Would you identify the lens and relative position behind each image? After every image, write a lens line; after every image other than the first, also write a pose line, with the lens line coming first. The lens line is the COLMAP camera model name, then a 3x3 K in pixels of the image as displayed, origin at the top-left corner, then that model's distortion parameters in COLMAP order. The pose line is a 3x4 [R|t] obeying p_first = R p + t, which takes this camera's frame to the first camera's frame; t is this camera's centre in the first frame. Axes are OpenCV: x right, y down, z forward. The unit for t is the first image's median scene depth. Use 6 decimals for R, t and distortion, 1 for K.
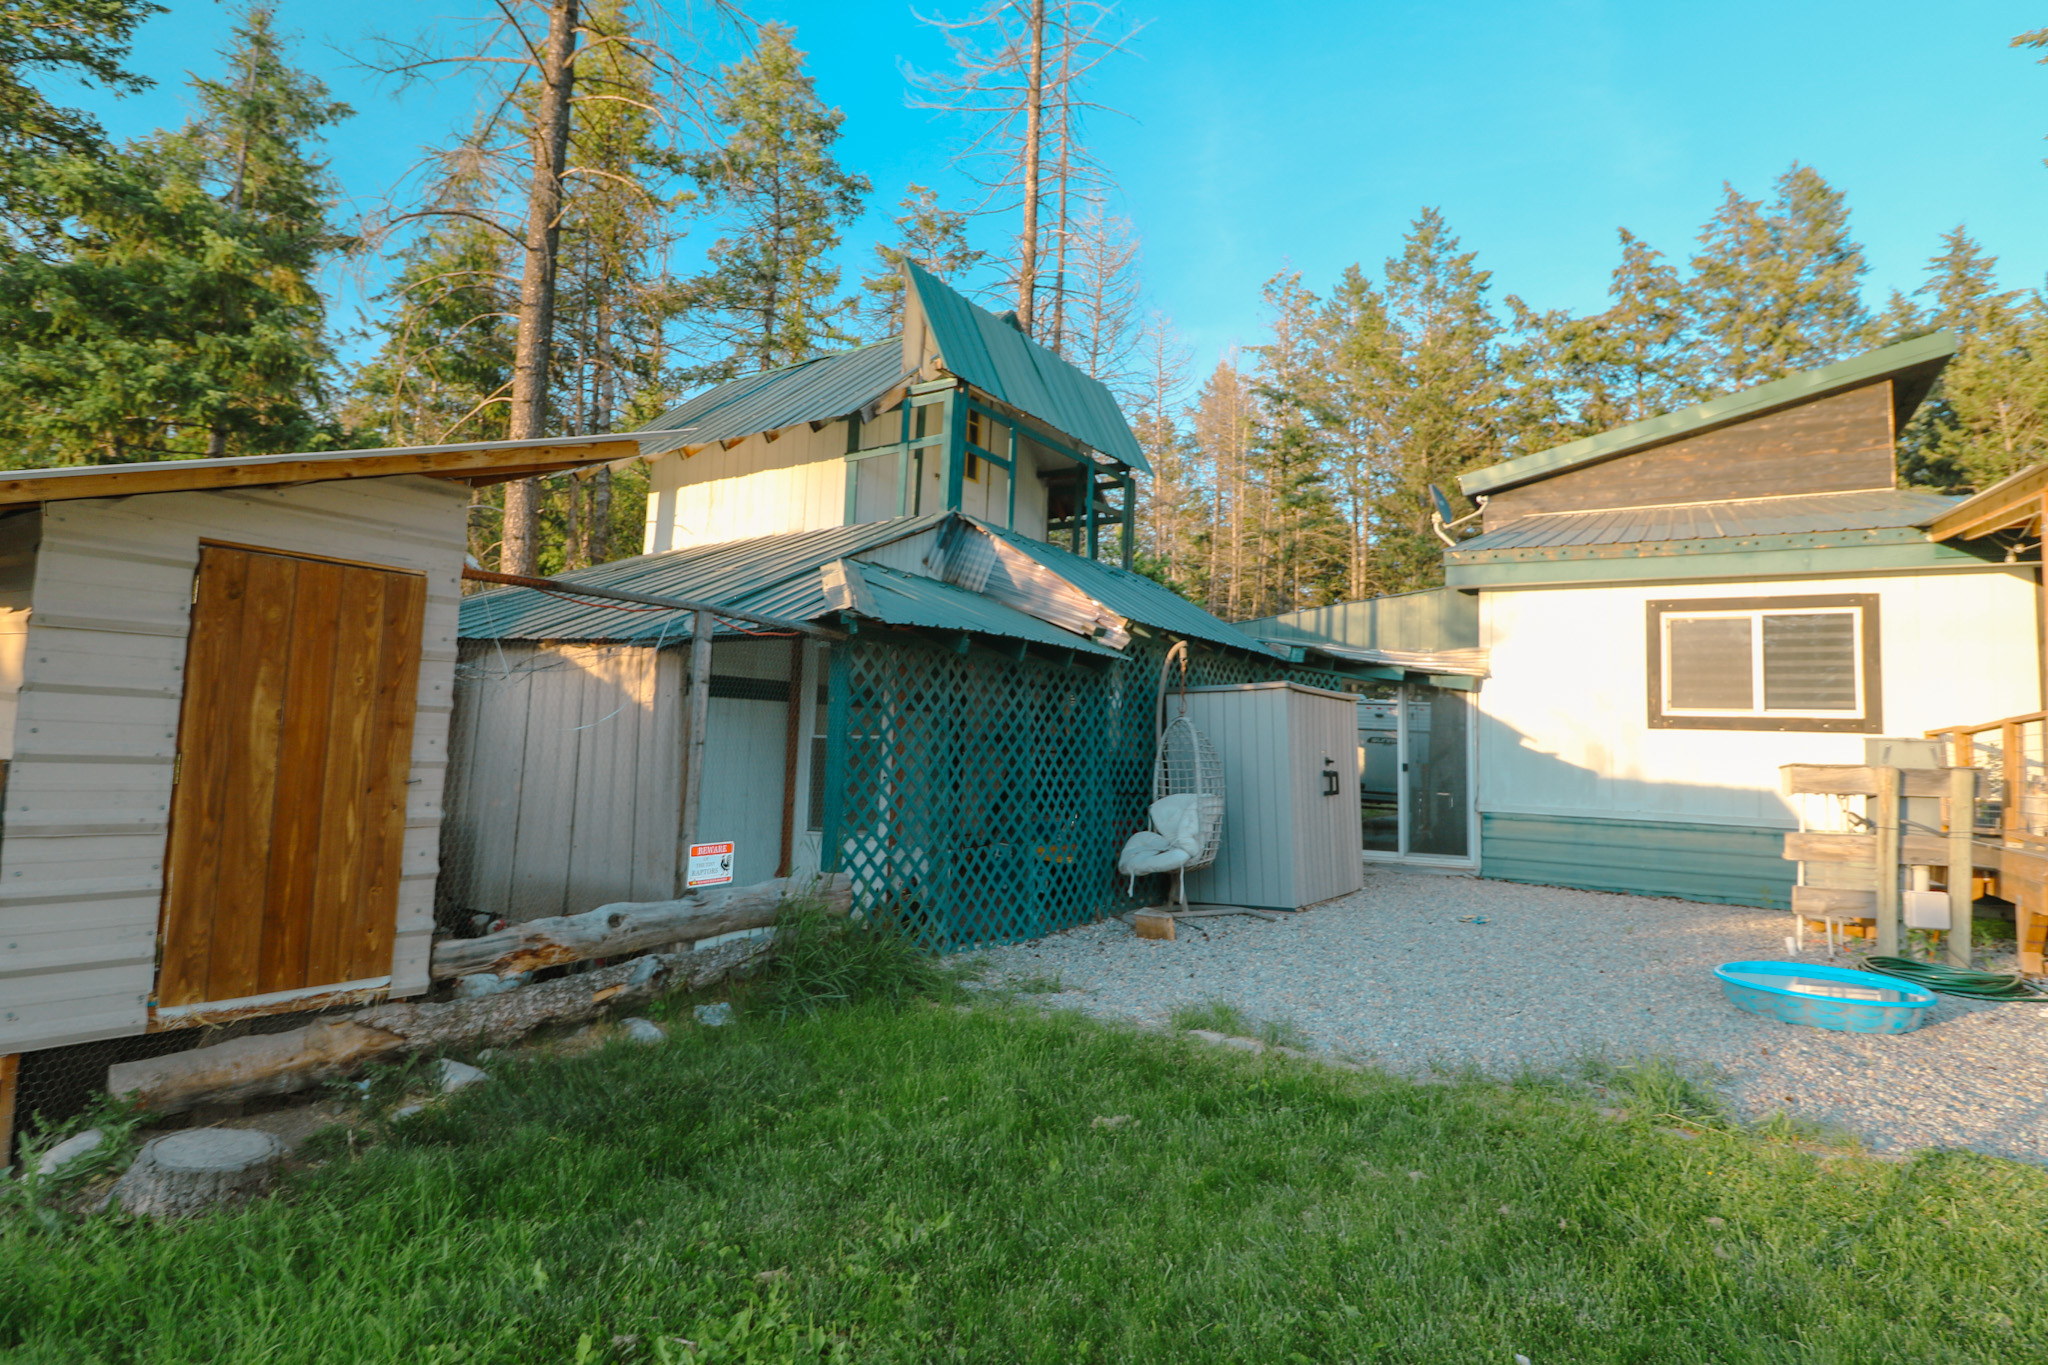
lens RADIAL K [[1074.8, 0, 1017.8], [0, 1074.8, 657.8], [0, 0, 1]] dist [-0.002710, -0.008632]
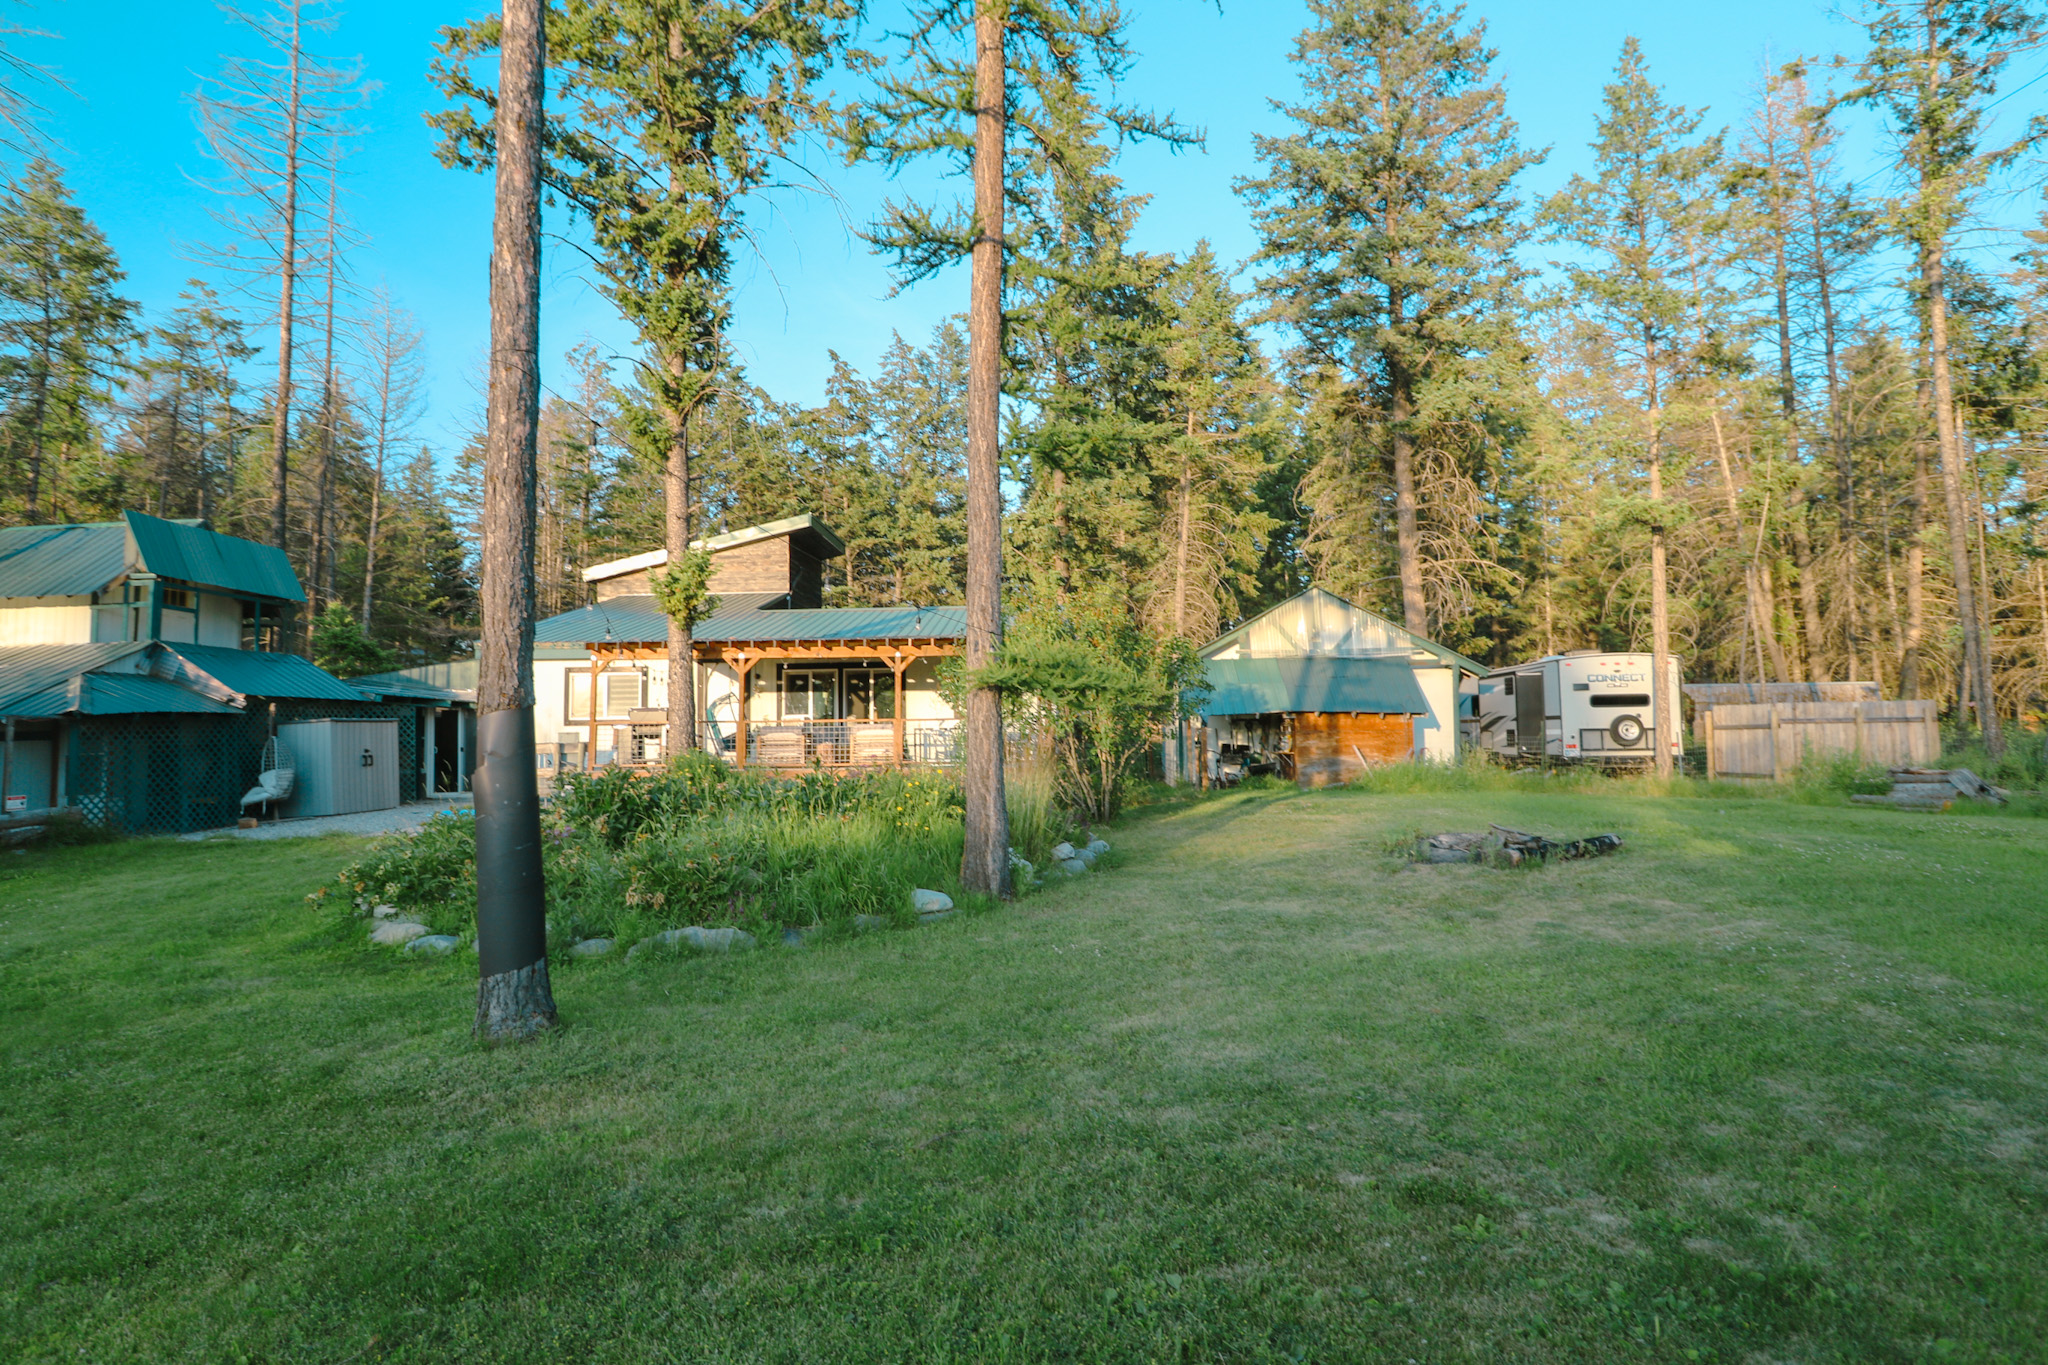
lens RADIAL K [[1074.8, 0, 1017.8], [0, 1074.8, 657.8], [0, 0, 1]] dist [-0.002710, -0.008632]
pose [[0.873493, -0.018661, 0.486479, 0.433913], [0.007198, 0.999651, 0.025422, -0.160511], [-0.486784, -0.018704, 0.873322, -1.783932]]
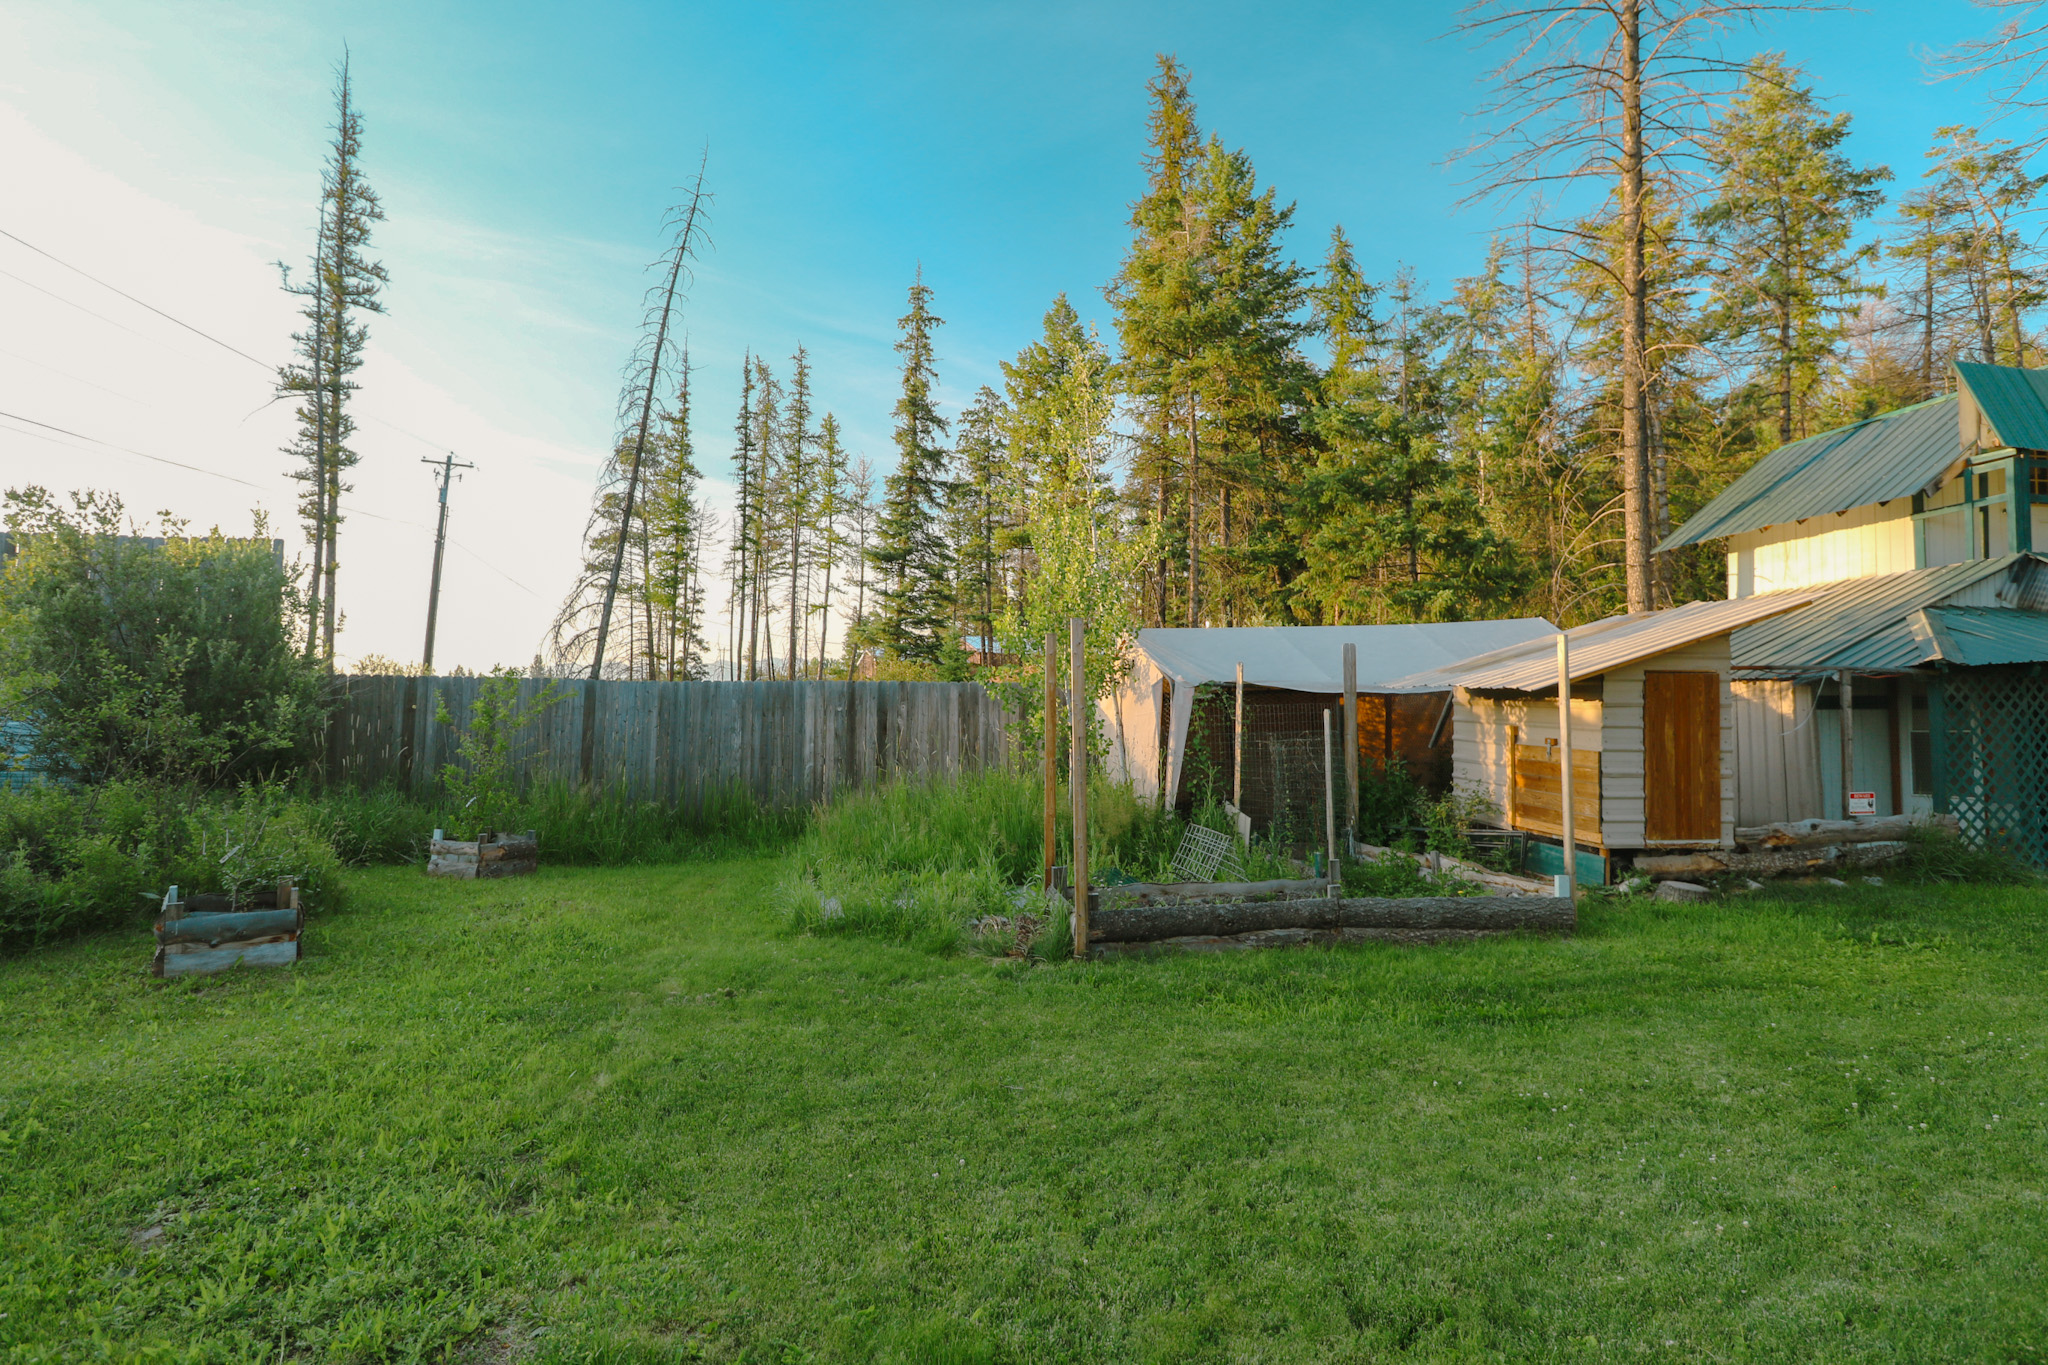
lens RADIAL K [[1074.8, 0, 1017.8], [0, 1074.8, 657.8], [0, 0, 1]] dist [-0.002710, -0.008632]
pose [[0.662103, -0.073134, -0.745835, 0.094730], [0.081008, 0.996380, -0.025788, -0.084525], [0.745021, -0.043344, 0.665631, -0.844517]]
